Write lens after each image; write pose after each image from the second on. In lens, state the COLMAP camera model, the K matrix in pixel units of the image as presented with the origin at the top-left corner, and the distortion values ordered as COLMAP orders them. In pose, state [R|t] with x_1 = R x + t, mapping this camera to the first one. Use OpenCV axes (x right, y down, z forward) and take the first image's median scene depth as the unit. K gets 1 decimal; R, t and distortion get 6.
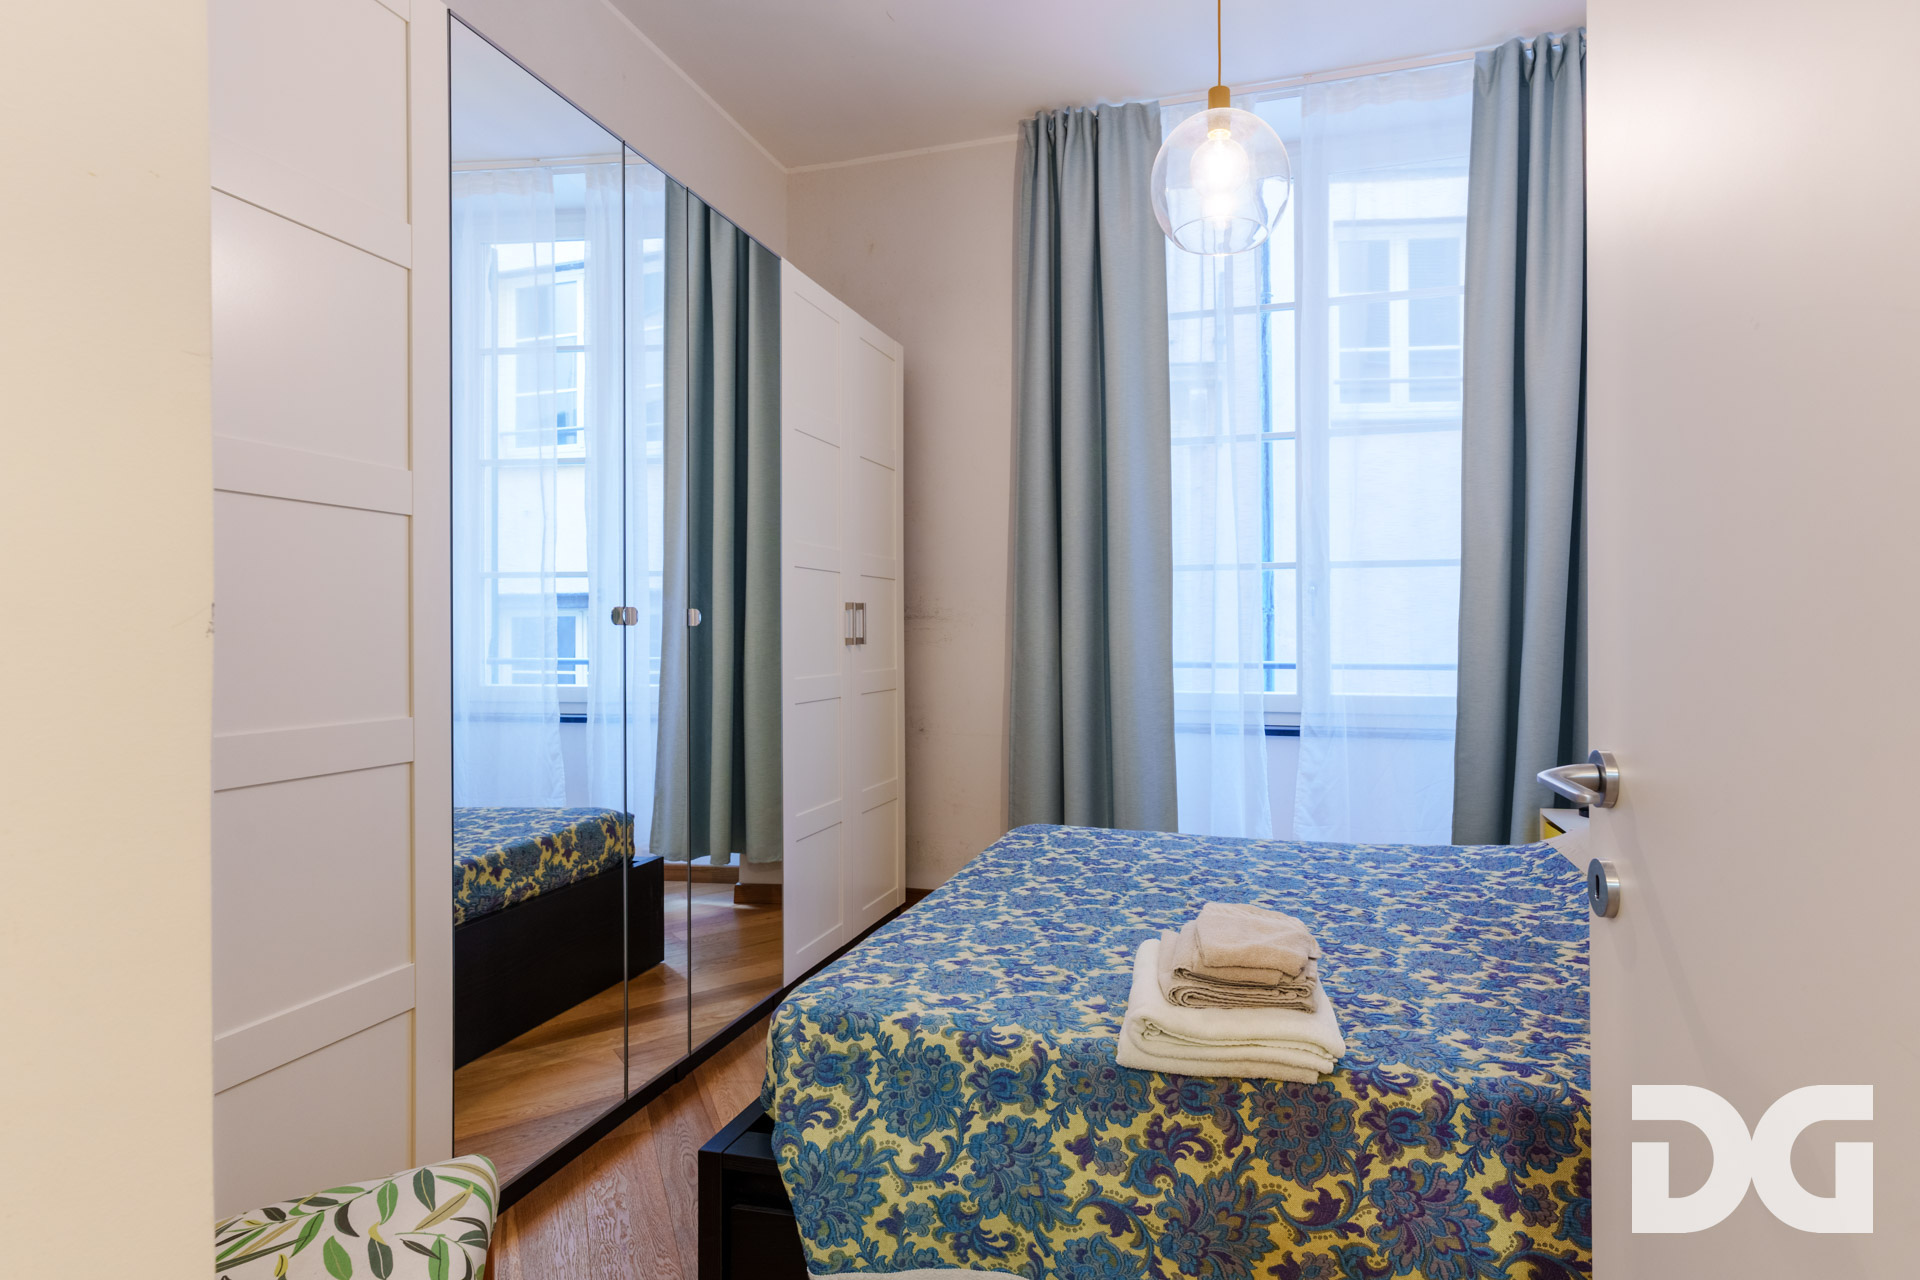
lens RADIAL K [[933.4, 0, 955.1], [0, 933.4, 625.4], [0, 0, 1]] dist [0.007194, 0.000339]
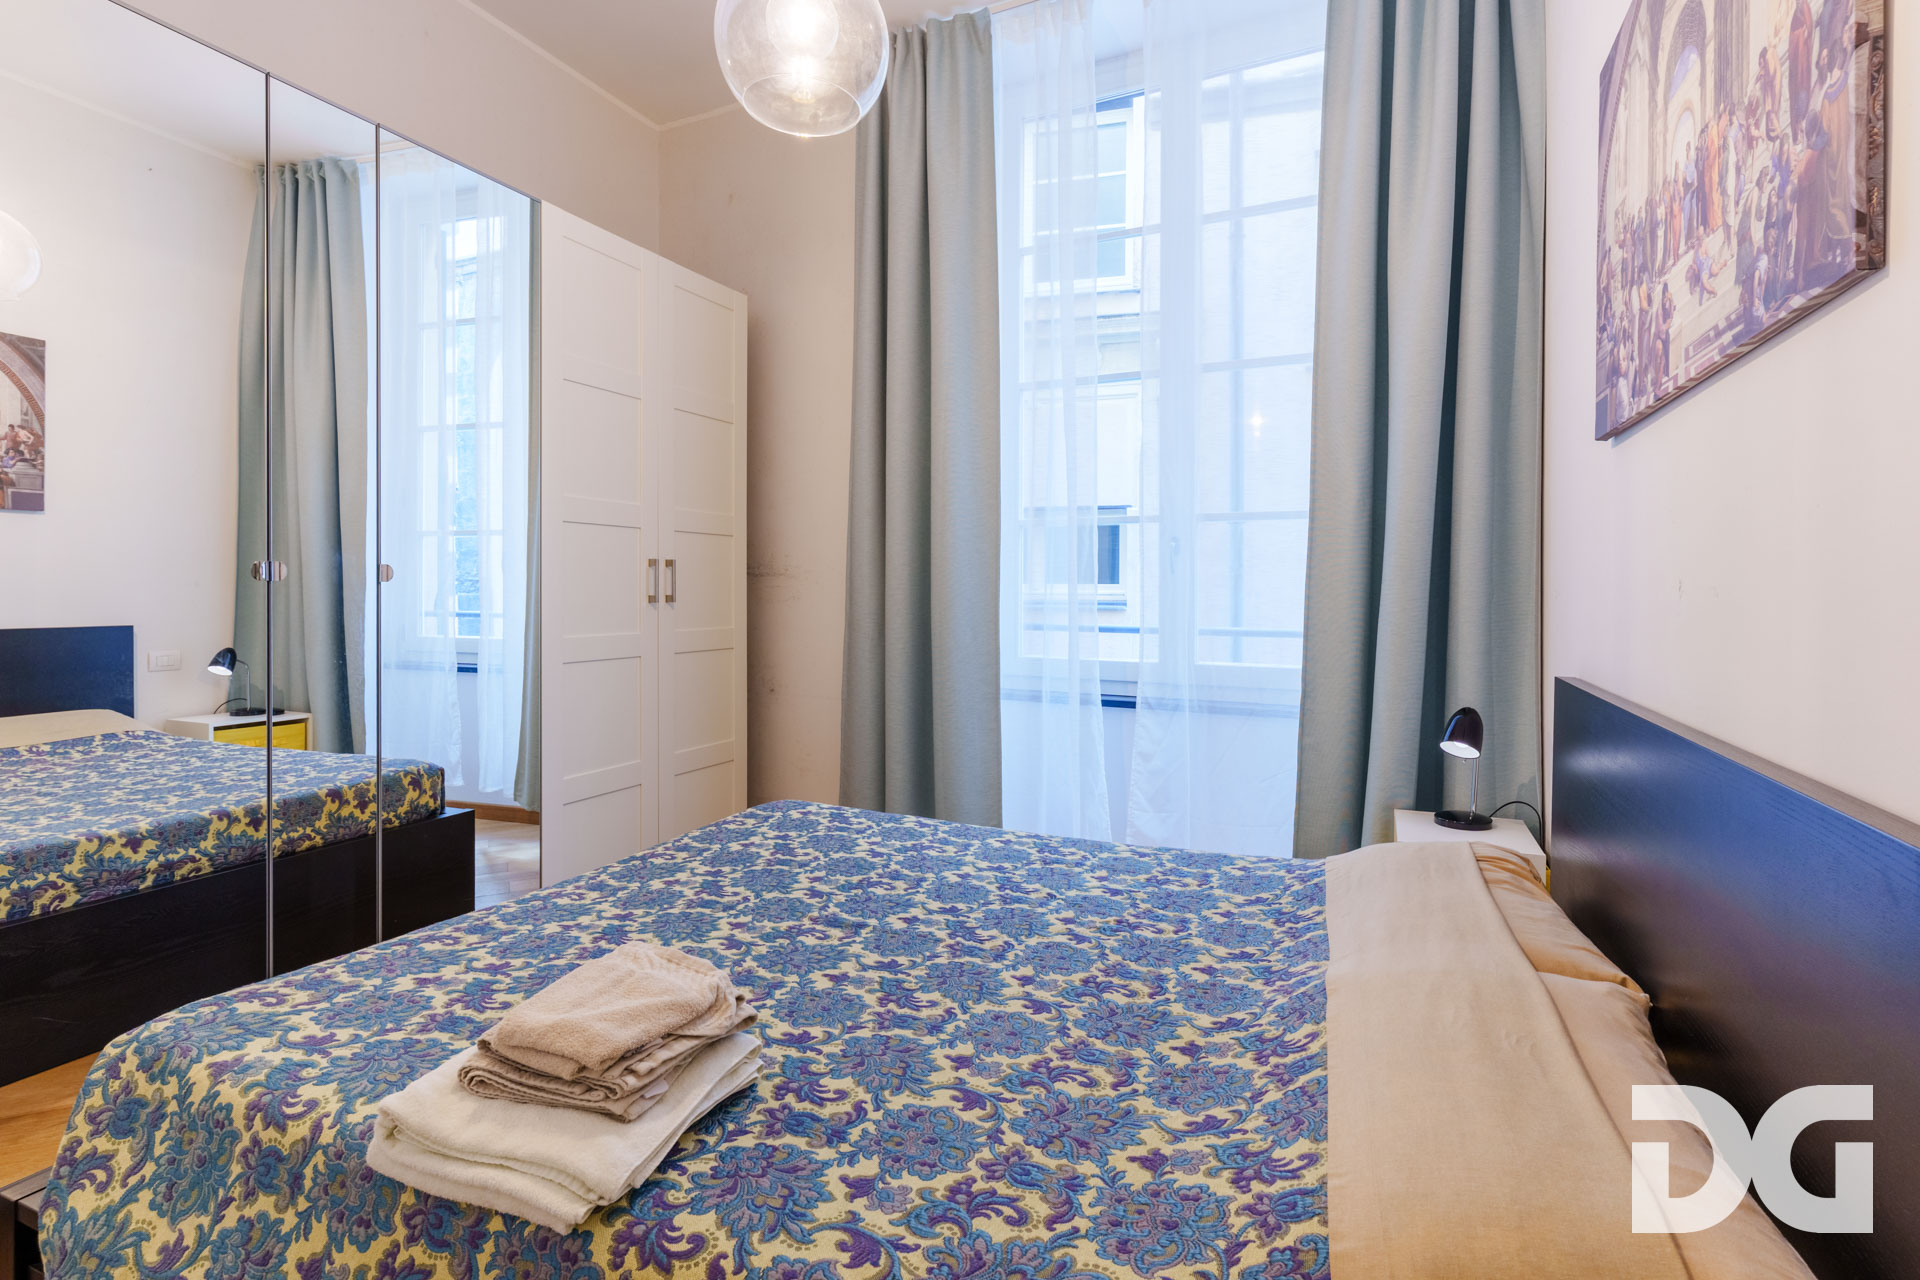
lens RADIAL K [[848.2, 0, 957.0], [0, 848.2, 583.6], [0, 0, 1]] dist [0.002670, 0.000665]
pose [[0.984619, 0.005382, -0.174633, 0.574690], [-0.005179, 0.999985, 0.001620, -0.002128], [0.174639, -0.000691, 0.984632, 0.308447]]
